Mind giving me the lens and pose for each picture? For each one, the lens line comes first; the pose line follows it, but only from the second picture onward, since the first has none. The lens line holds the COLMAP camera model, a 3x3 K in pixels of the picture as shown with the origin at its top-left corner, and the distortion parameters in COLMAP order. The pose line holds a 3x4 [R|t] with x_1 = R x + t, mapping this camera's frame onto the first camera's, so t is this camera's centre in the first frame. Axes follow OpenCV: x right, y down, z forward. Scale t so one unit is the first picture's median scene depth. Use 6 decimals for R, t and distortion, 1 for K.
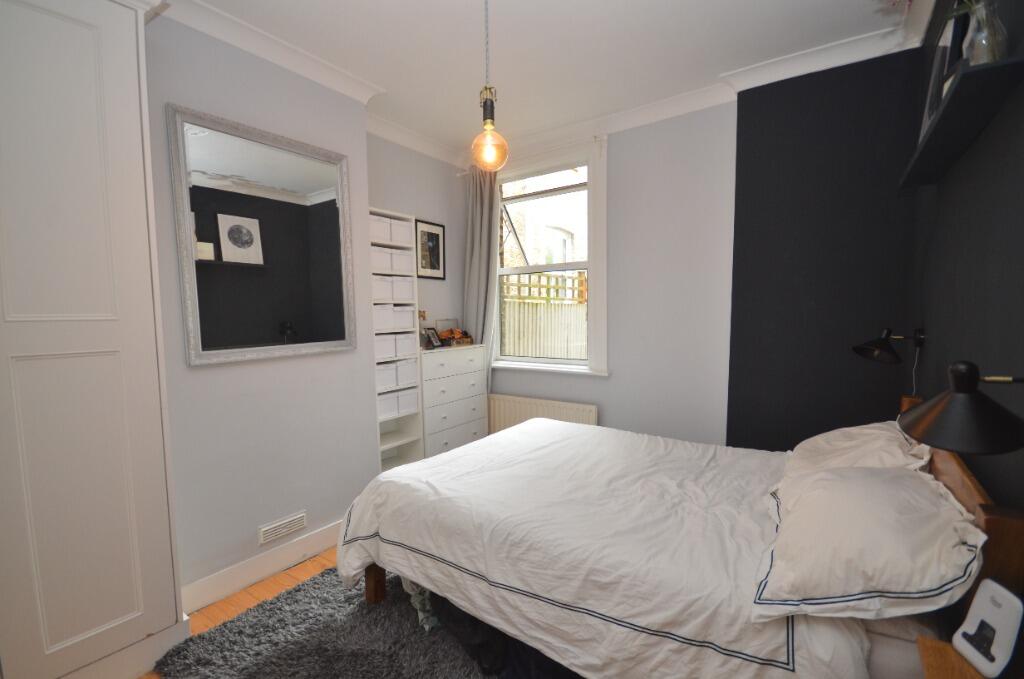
lens RADIAL K [[457.9, 0, 511.2], [0, 457.9, 350.7], [0, 0, 1]] dist [0.000645, -0.000163]
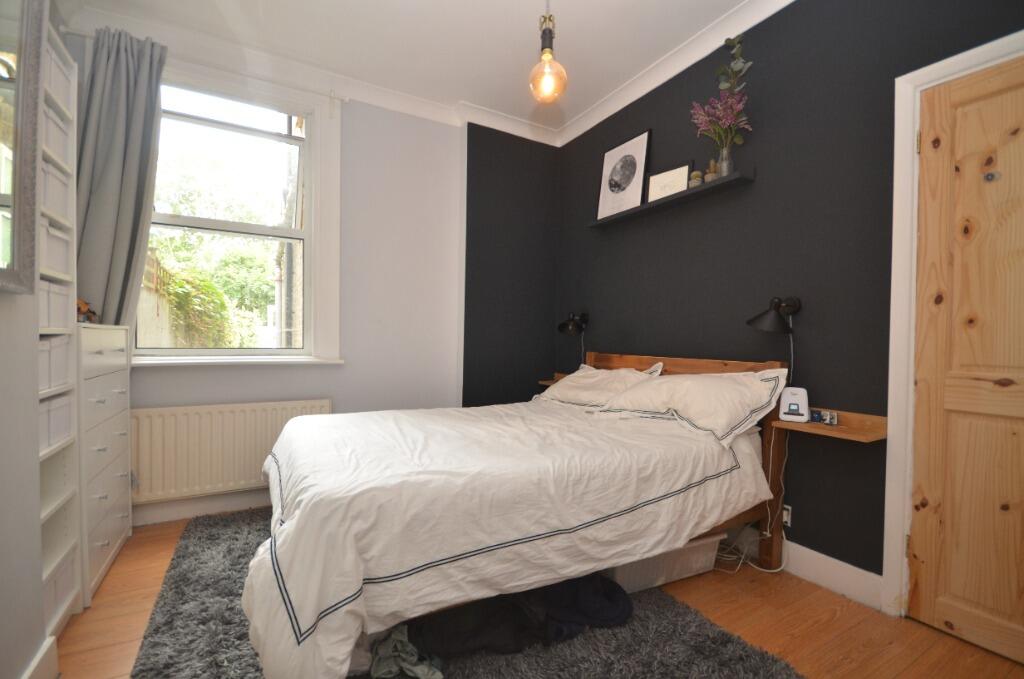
lens RADIAL K [[457.9, 0, 511.2], [0, 457.9, 350.7], [0, 0, 1]] dist [0.000645, -0.000163]
pose [[0.414543, 0.002647, 0.910026, -0.968840], [0.057441, 0.997926, -0.029069, 0.157307], [-0.908215, 0.064323, 0.413531, 0.701652]]
